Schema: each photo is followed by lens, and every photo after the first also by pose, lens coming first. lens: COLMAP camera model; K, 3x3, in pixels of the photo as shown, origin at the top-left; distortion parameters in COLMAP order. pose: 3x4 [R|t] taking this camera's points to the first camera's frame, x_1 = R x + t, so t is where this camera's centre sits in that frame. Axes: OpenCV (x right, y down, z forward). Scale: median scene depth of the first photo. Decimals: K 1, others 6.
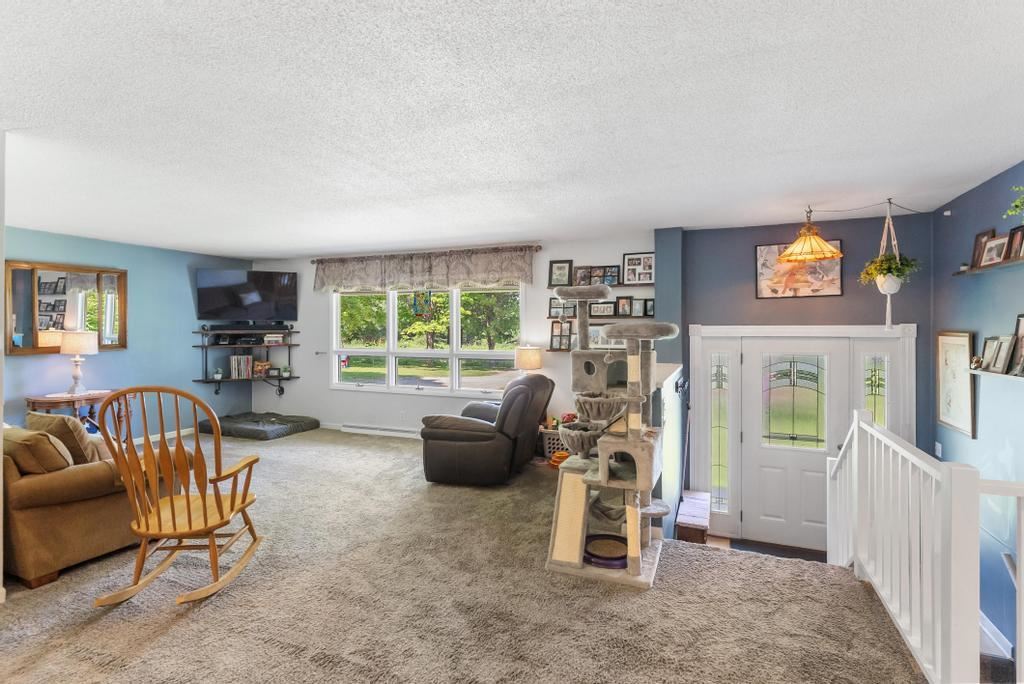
lens RADIAL K [[503.1, 0, 516.6], [0, 503.1, 325.9], [0, 0, 1]] dist [-0.000241, 0.000224]
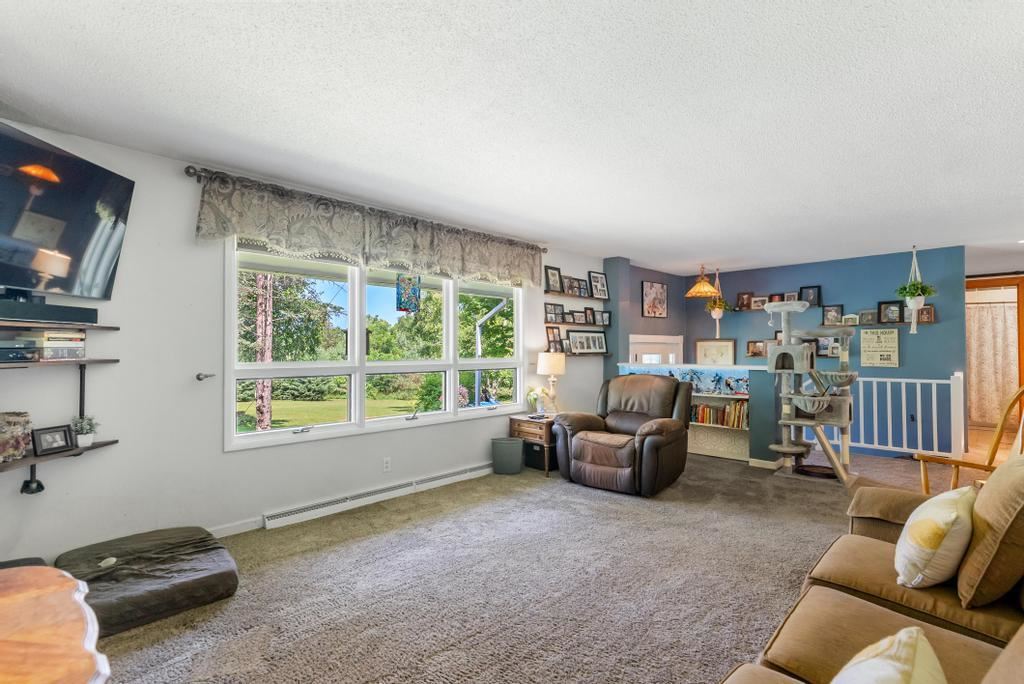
lens RADIAL K [[496.5, 0, 512.0], [0, 496.5, 342.0], [0, 0, 1]] dist [0.000549, 0.000296]
pose [[0.364291, 0.010853, 0.931222, -0.806035], [-0.006386, 0.999938, -0.009156, 0.028543], [-0.931263, -0.002611, 0.364338, 0.658013]]
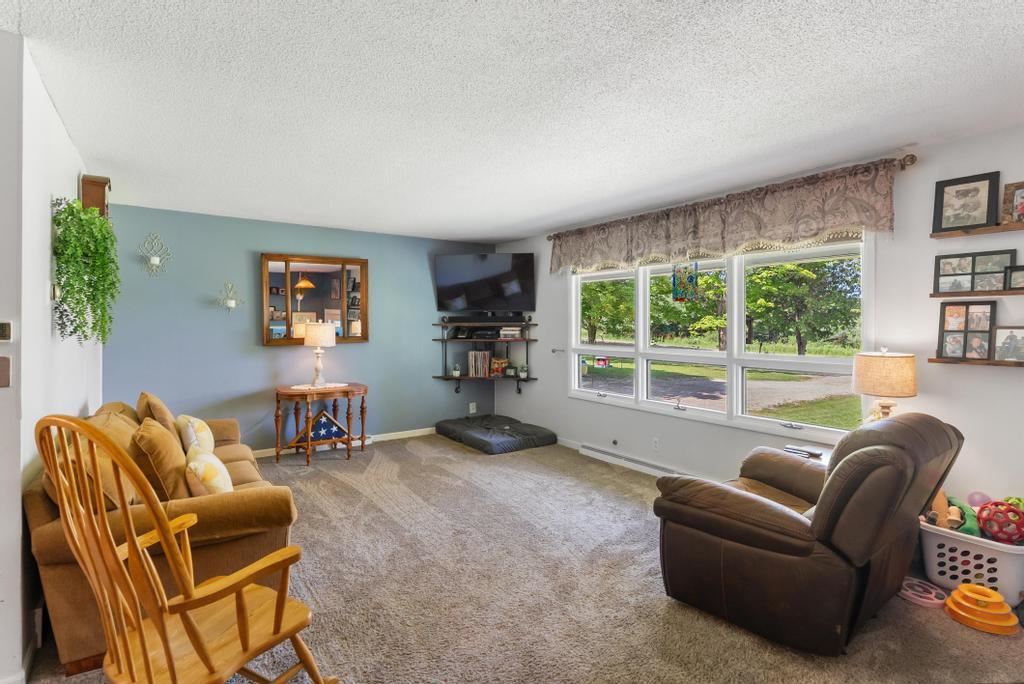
lens RADIAL K [[503.1, 0, 516.6], [0, 503.1, 325.9], [0, 0, 1]] dist [-0.000241, 0.000224]
pose [[0.844229, 0.002397, -0.535978, -0.016911], [0.002224, 0.999966, 0.007975, 0.008633], [0.535979, -0.007924, 0.844194, 0.326388]]
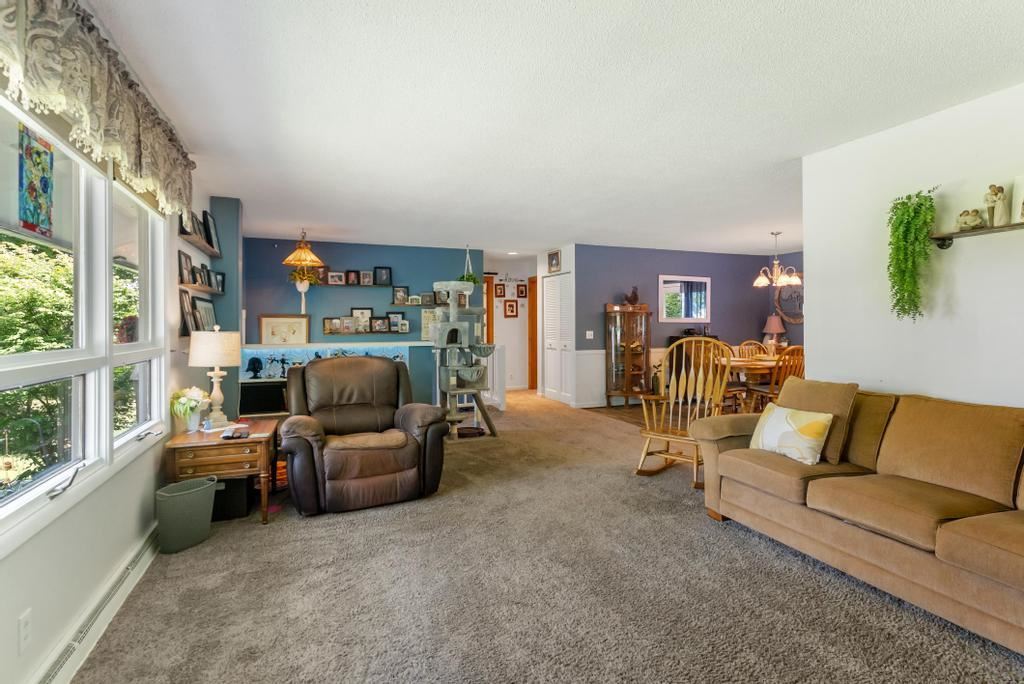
lens RADIAL K [[503.1, 0, 516.6], [0, 503.1, 325.9], [0, 0, 1]] dist [-0.000241, 0.000224]
pose [[-0.716885, 0.000601, 0.697191, -0.599700], [-0.002481, 0.999991, -0.003413, 0.033580], [-0.697187, -0.004176, -0.716877, 1.073397]]
